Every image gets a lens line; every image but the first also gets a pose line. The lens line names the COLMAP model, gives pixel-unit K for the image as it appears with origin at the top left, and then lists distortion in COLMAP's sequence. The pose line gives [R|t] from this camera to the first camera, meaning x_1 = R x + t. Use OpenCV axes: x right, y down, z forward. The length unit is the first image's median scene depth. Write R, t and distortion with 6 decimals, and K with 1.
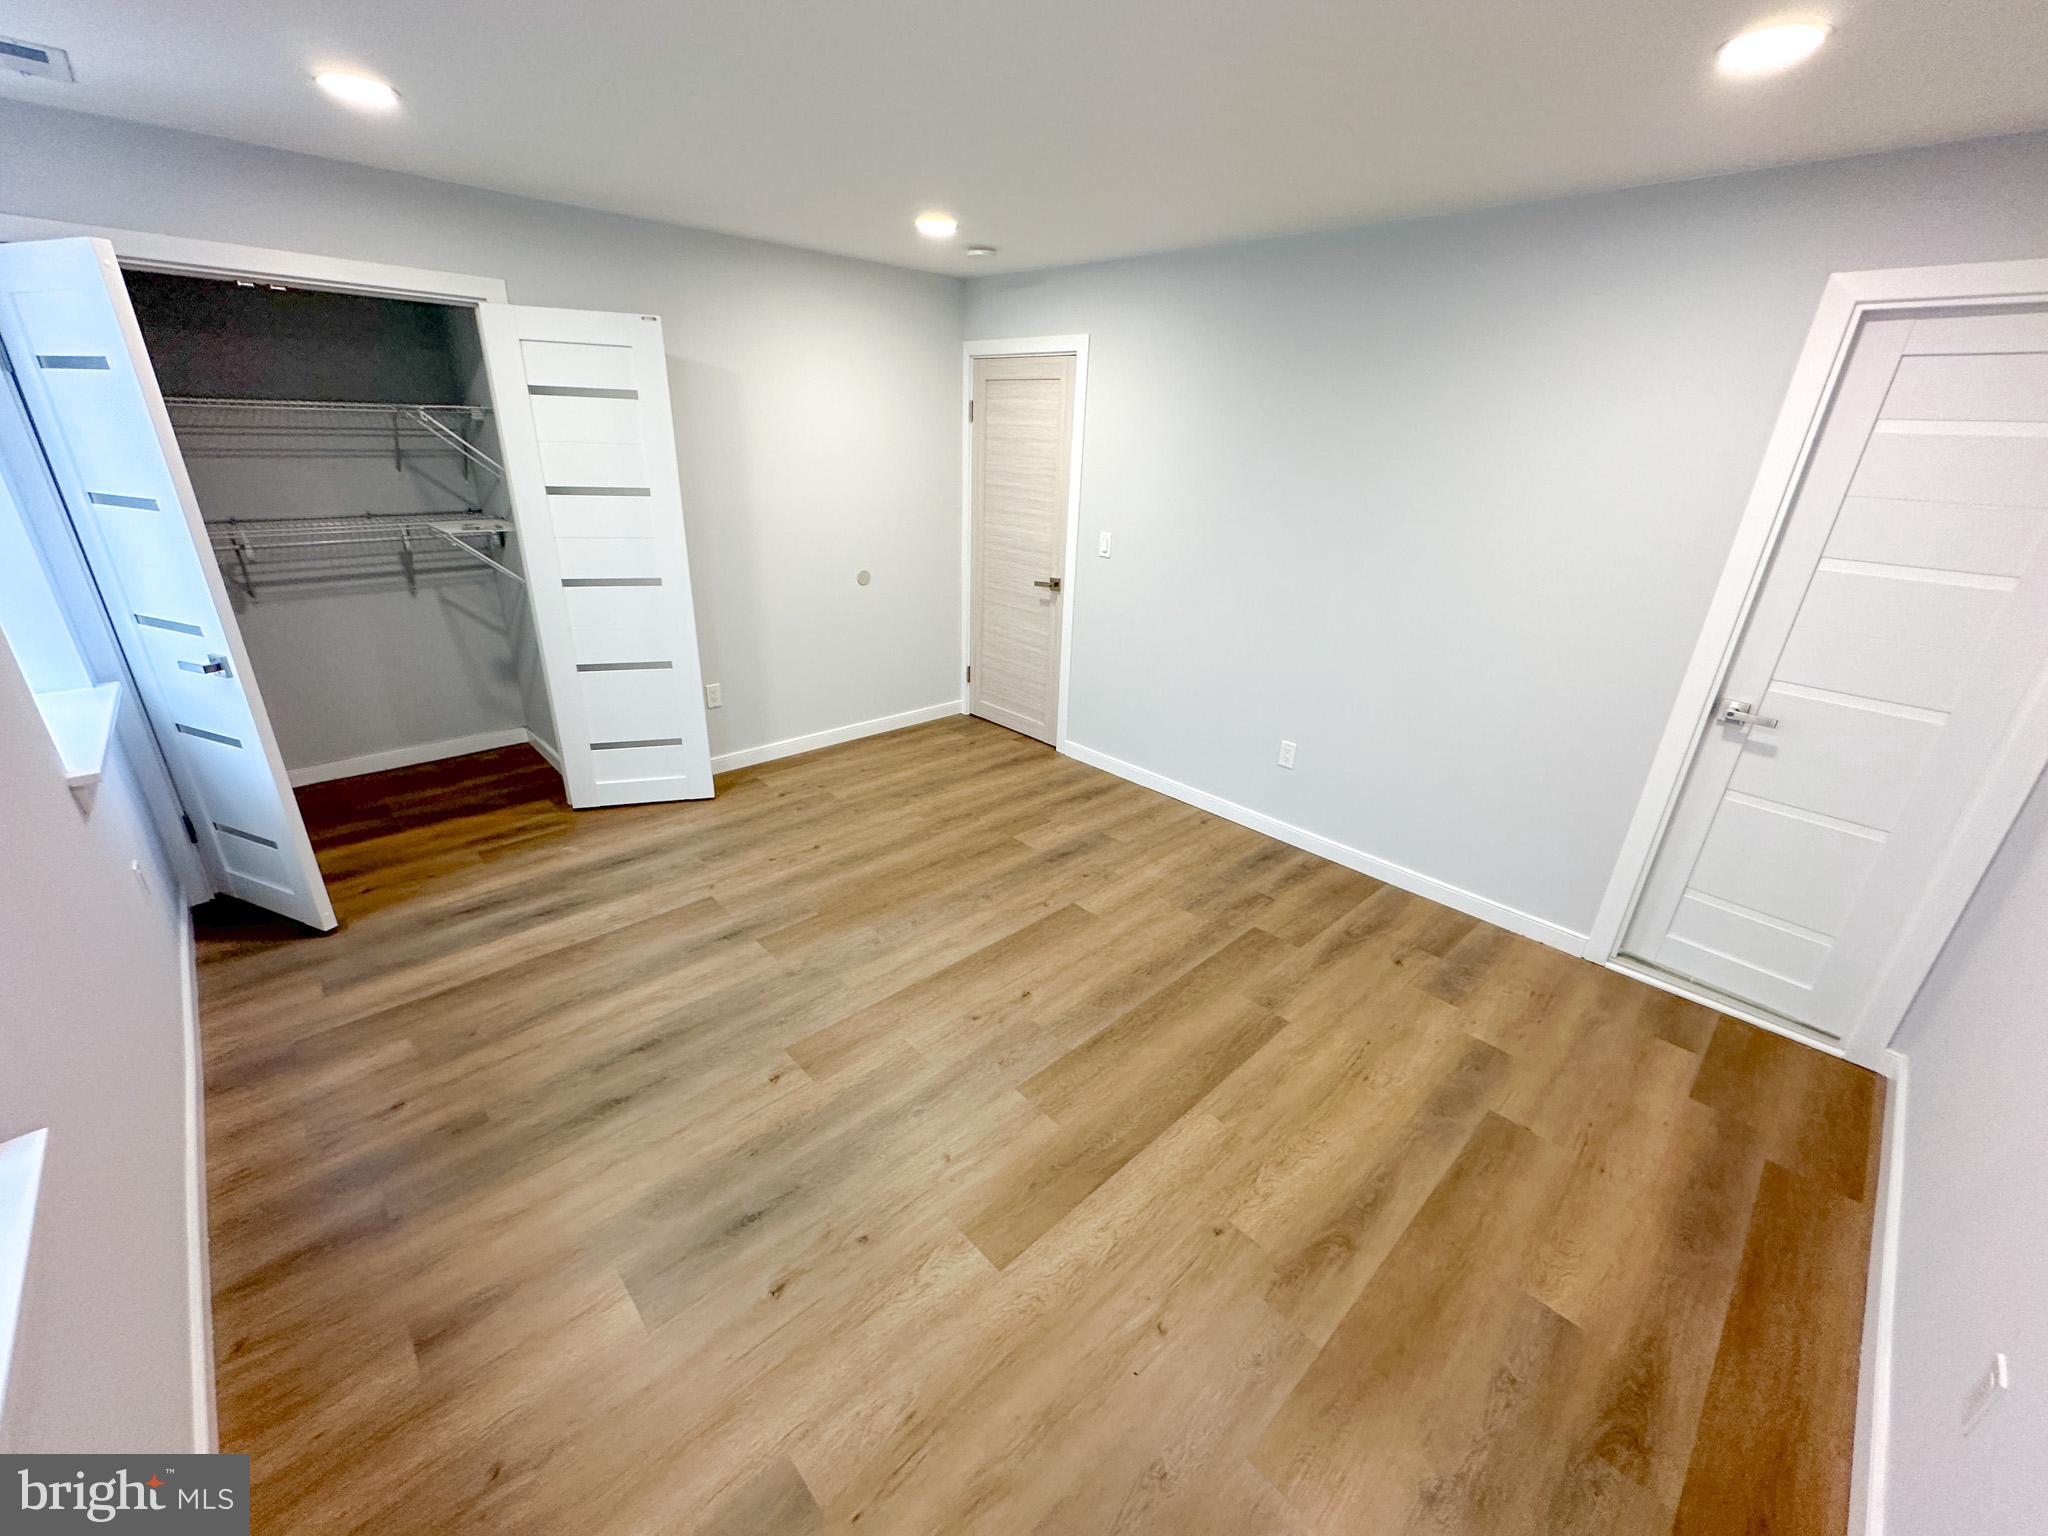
lens RADIAL K [[817.4, 0, 1022.9], [0, 817.4, 768.7], [0, 0, 1]] dist [-0.003220, 0.000392]
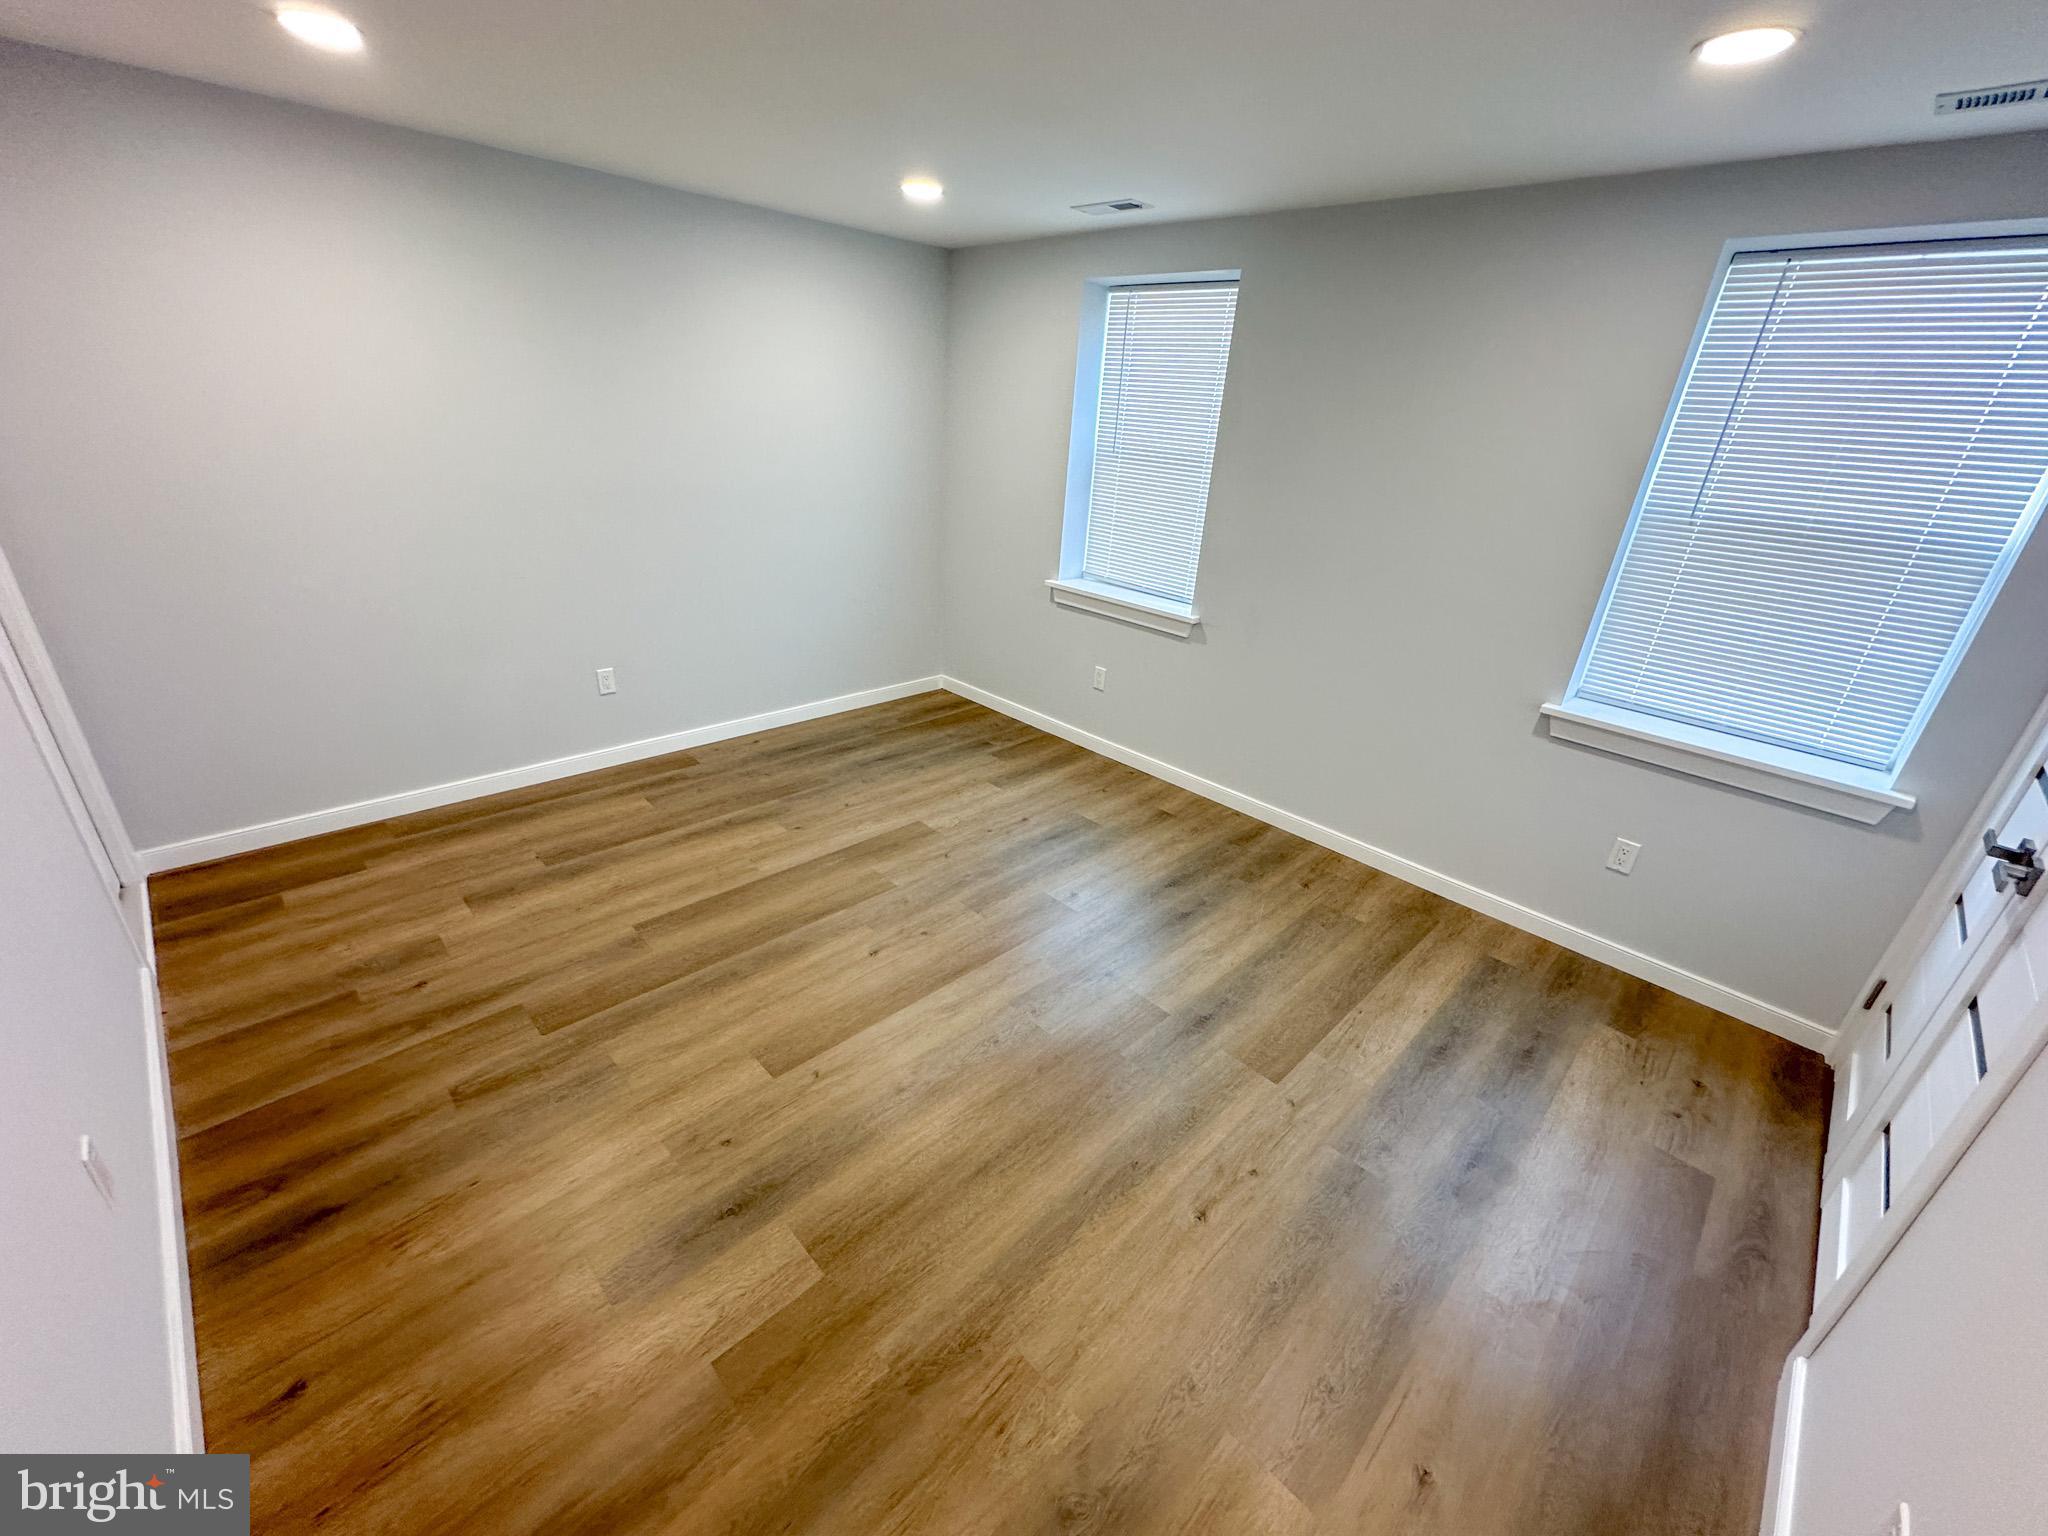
lens RADIAL K [[817.4, 0, 1022.9], [0, 817.4, 768.7], [0, 0, 1]] dist [-0.003220, 0.000392]
pose [[-0.994731, -0.082040, -0.061476, -0.100410], [-0.100960, 0.679795, 0.726420, -0.649332], [-0.017805, 0.728799, -0.684496, 1.540359]]
